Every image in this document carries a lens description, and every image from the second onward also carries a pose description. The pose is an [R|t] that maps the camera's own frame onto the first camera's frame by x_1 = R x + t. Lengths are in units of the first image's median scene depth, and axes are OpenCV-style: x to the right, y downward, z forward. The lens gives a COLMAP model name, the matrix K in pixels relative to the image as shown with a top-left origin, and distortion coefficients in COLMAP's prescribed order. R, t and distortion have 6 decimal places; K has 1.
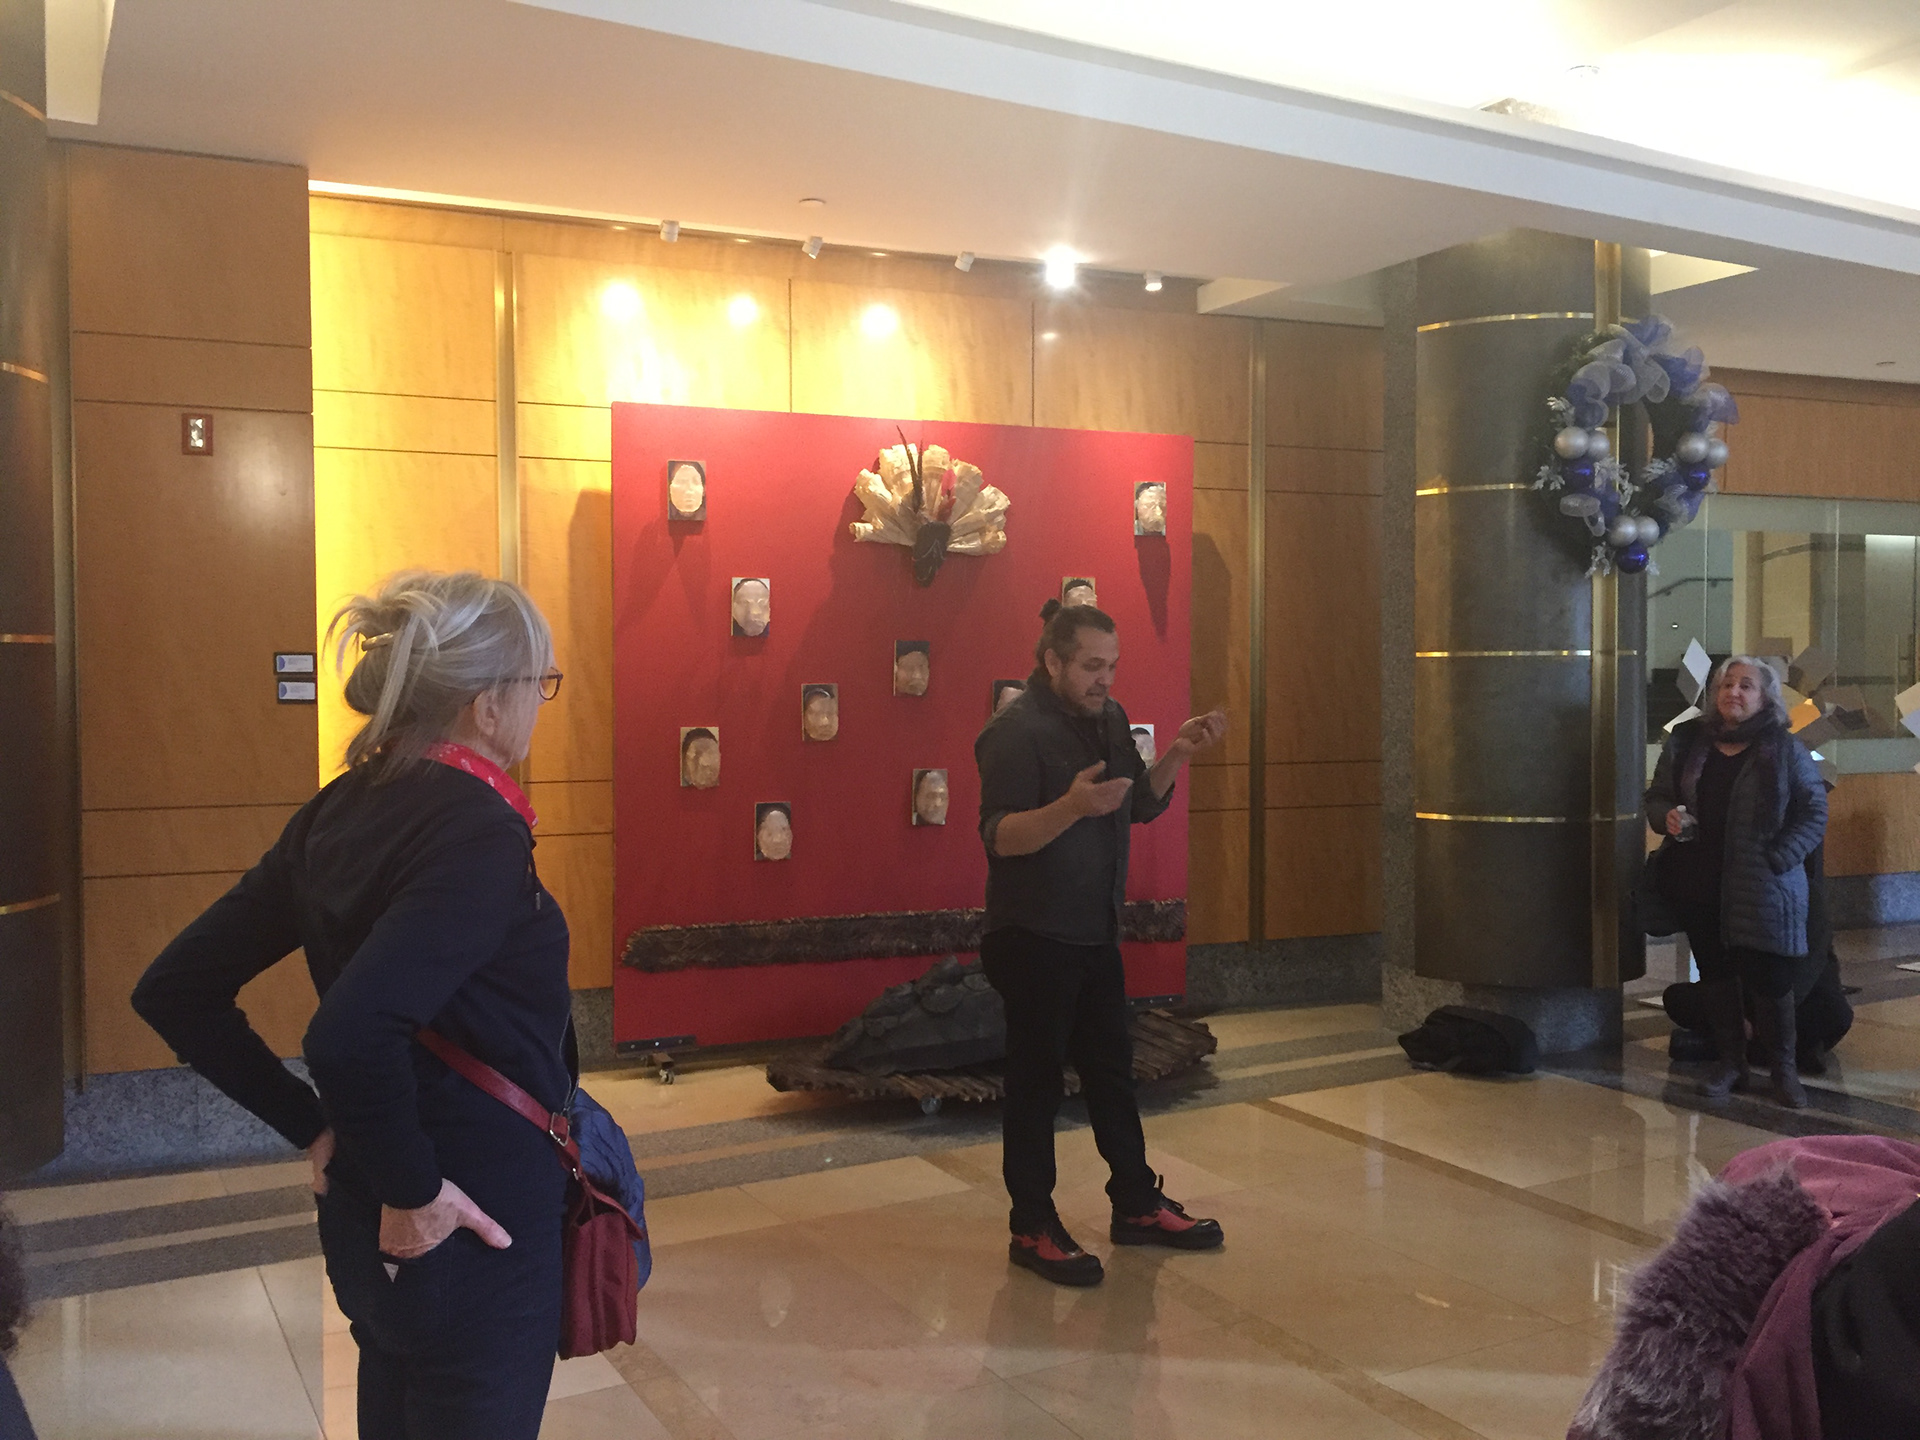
lens RADIAL K [[1634.9, 0, 968.2], [0, 1634.9, 718.0], [0, 0, 1]] dist [0.071329, -0.101841]
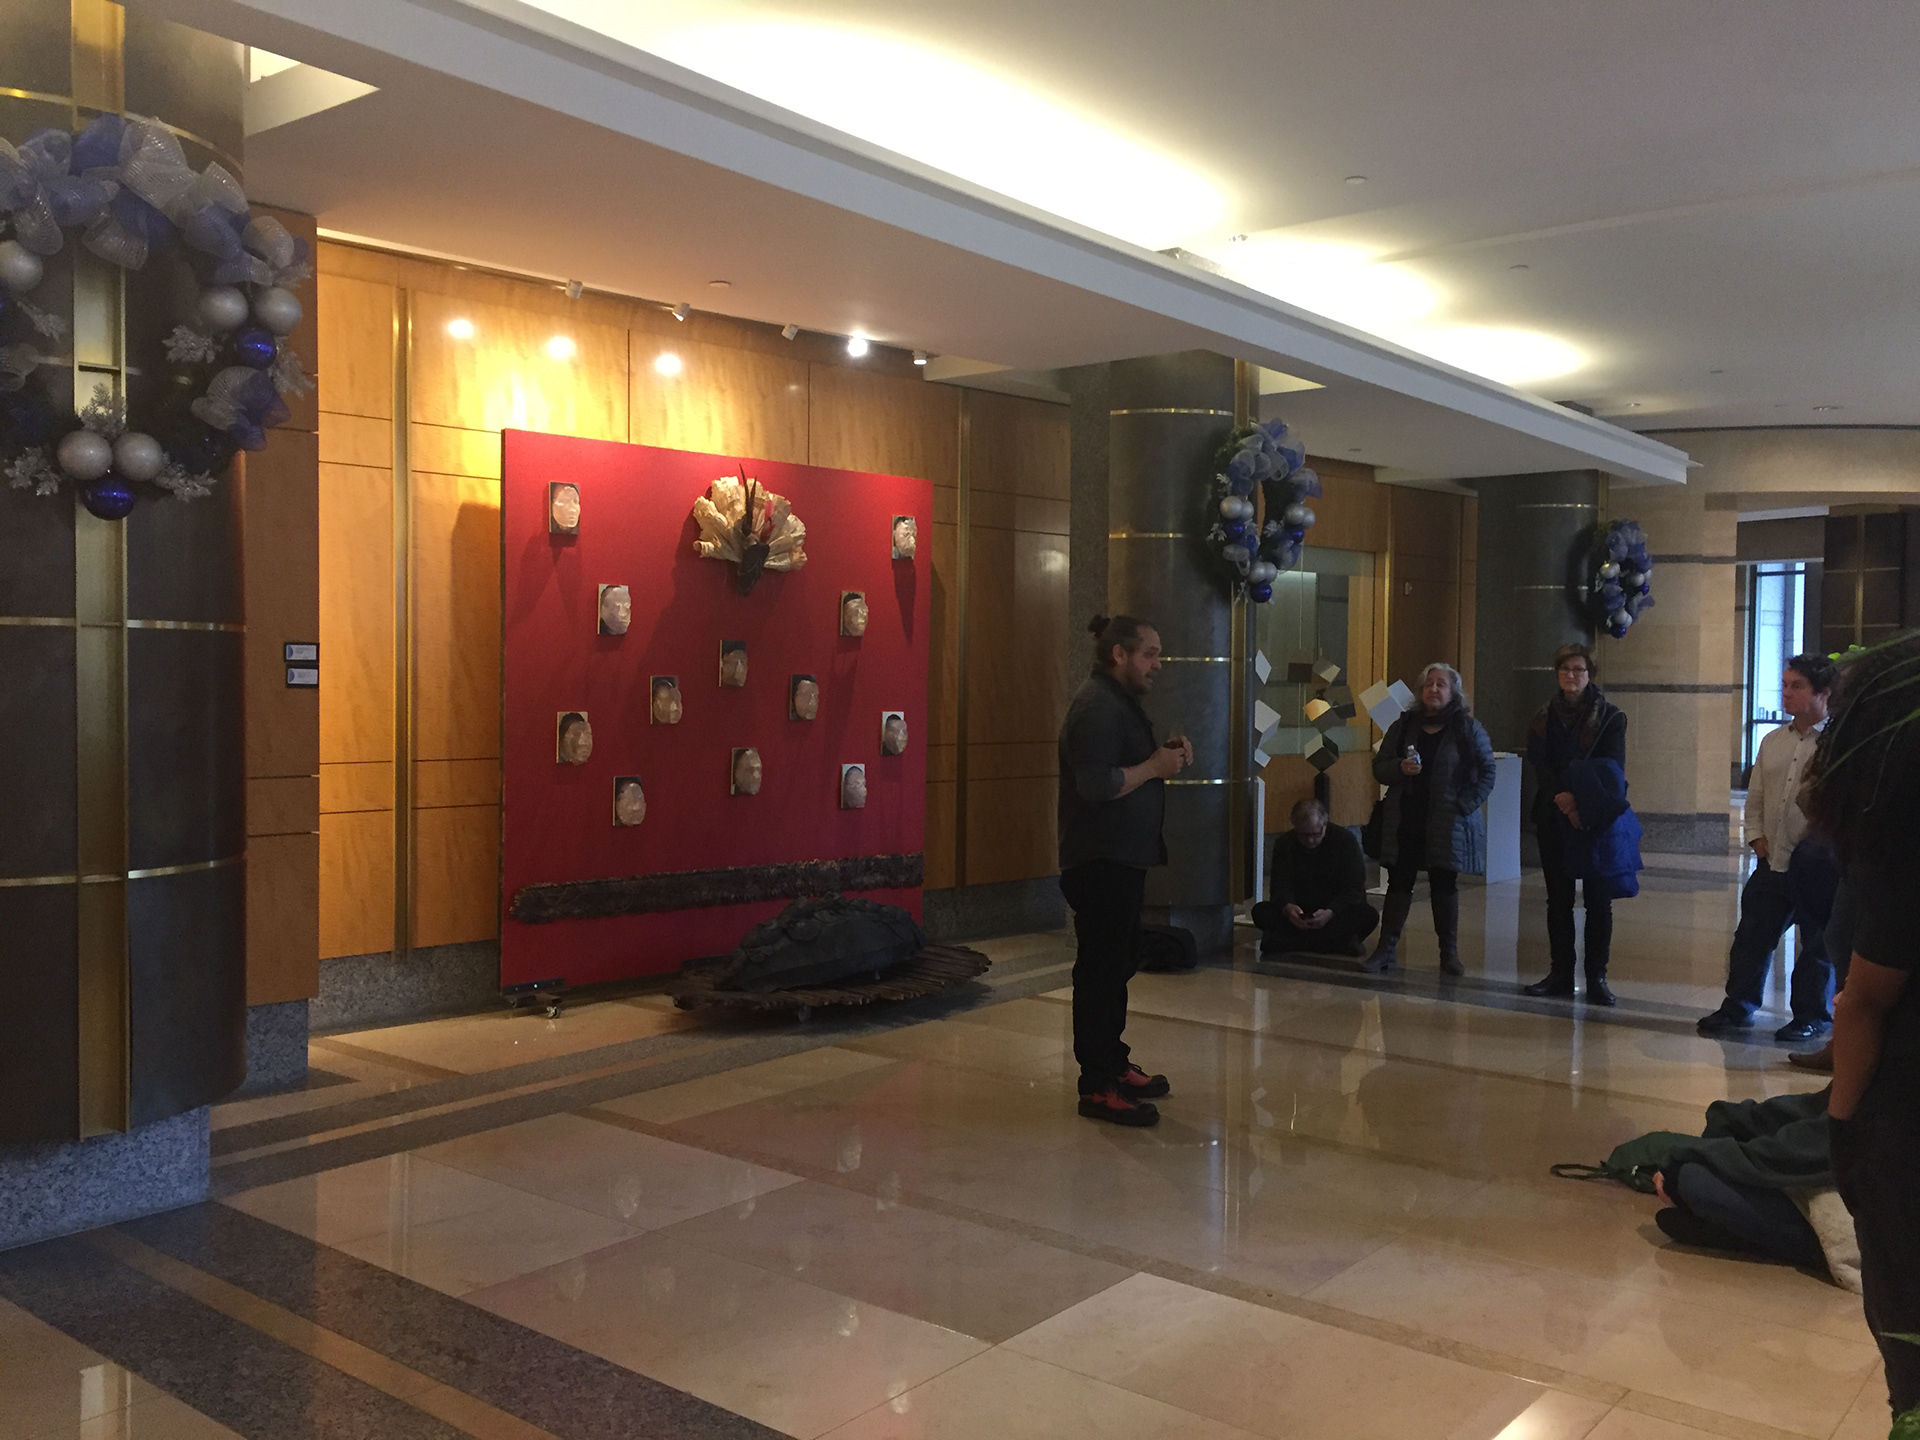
lens RADIAL K [[1634.9, 0, 968.2], [0, 1634.9, 718.0], [0, 0, 1]] dist [0.071329, -0.101841]
pose [[0.927770, 0.001456, 0.373151, -0.334603], [-0.001474, 0.999999, -0.000237, 0.009669], [-0.373151, -0.000331, 0.927771, -0.183367]]
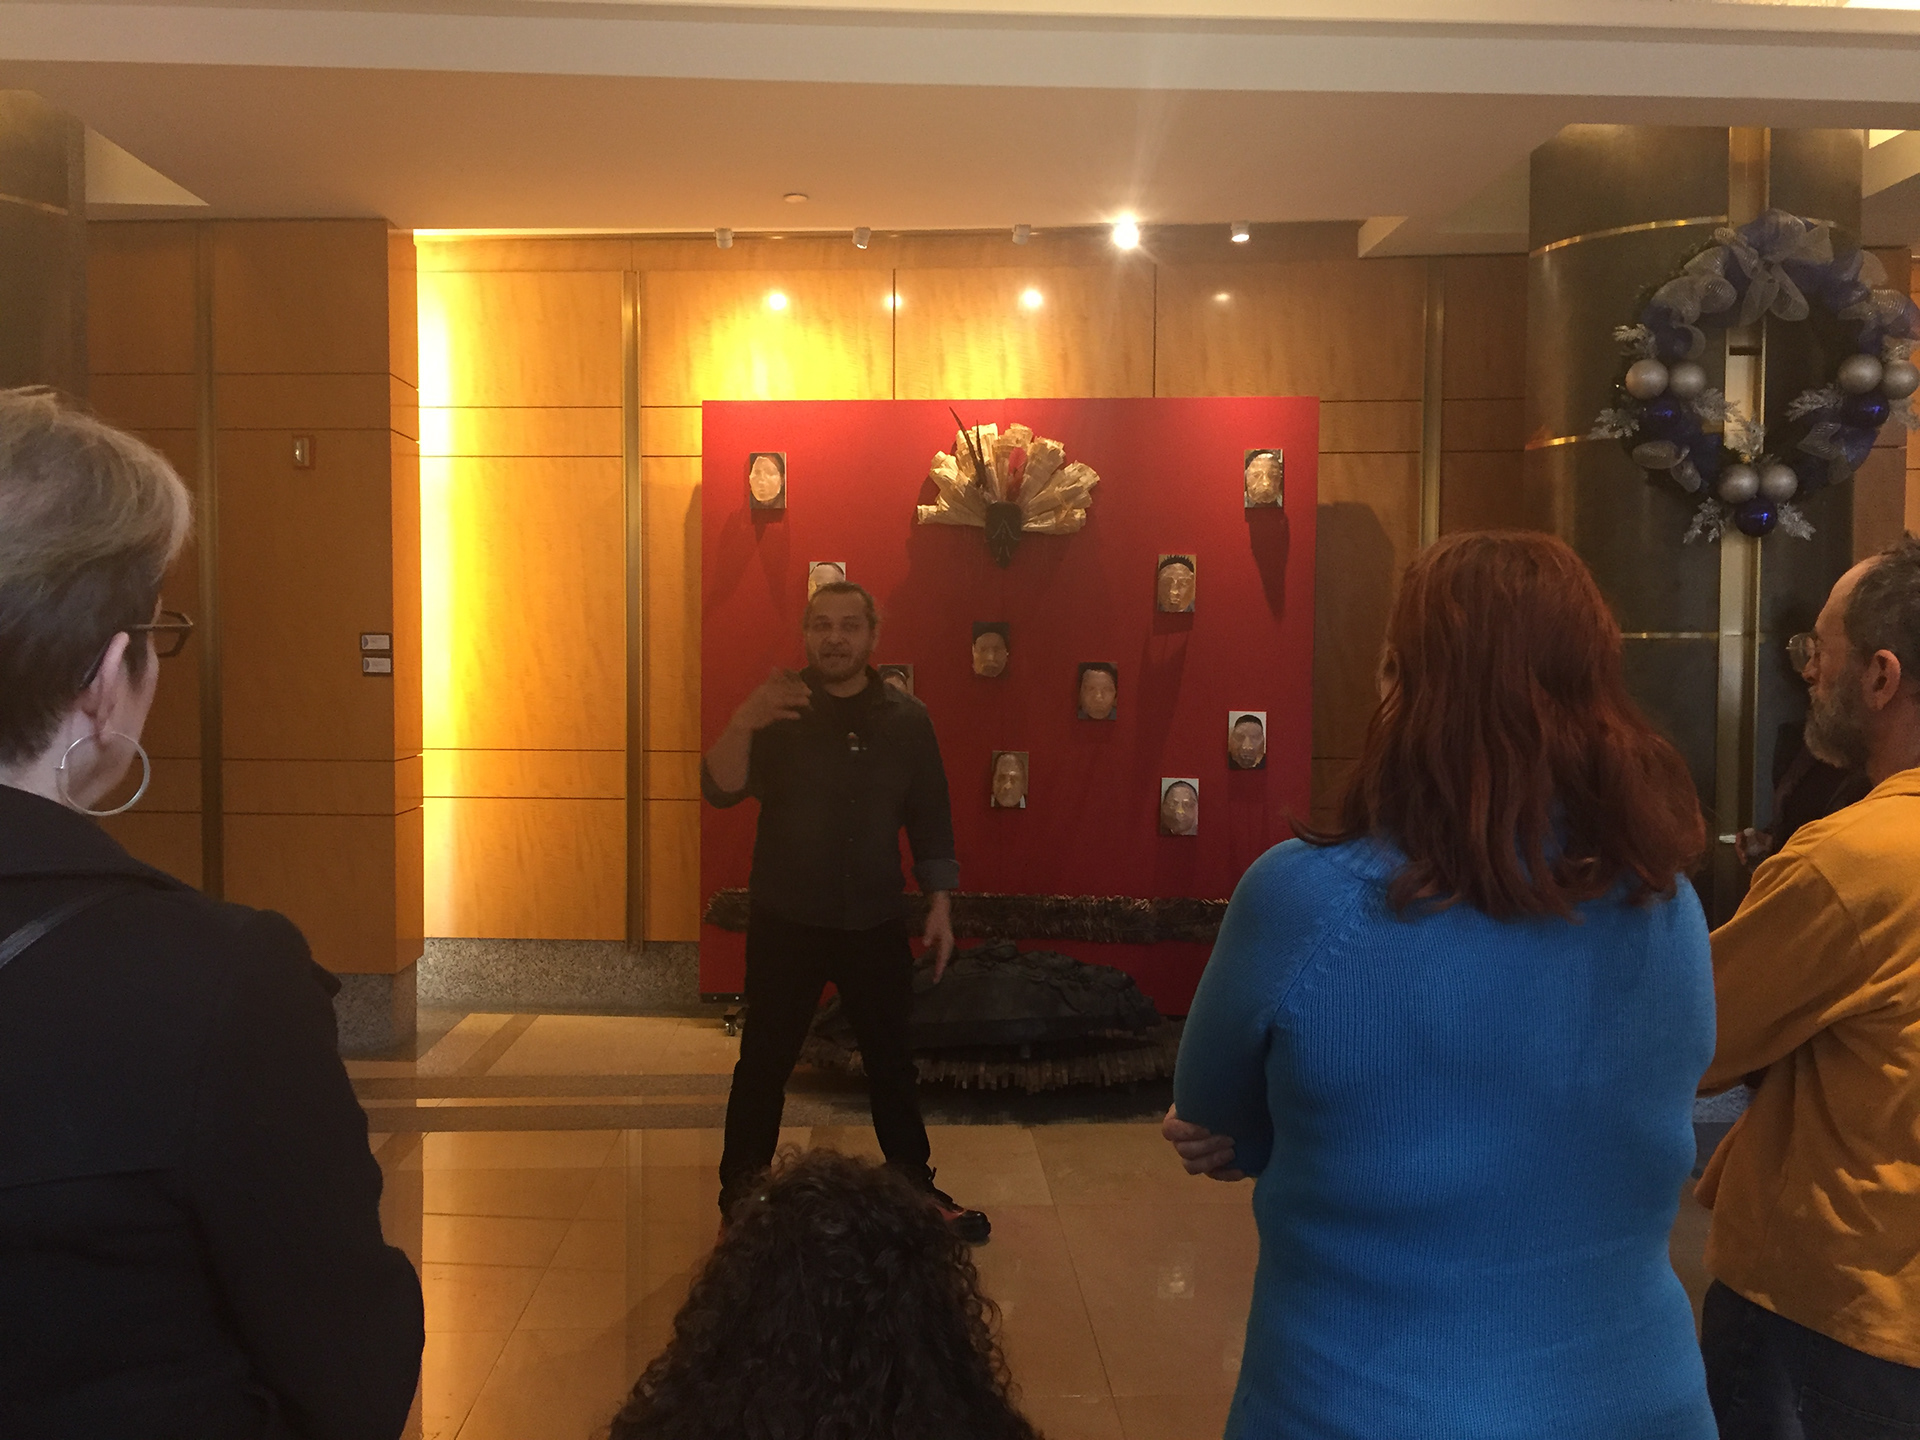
lens RADIAL K [[1634.9, 0, 968.2], [0, 1634.9, 718.0], [0, 0, 1]] dist [0.071329, -0.101841]
pose [[0.895840, 0.024548, -0.443699, 0.411381], [-0.019496, 0.999683, 0.015946, -0.004630], [0.443950, -0.005634, 0.896034, 0.106182]]
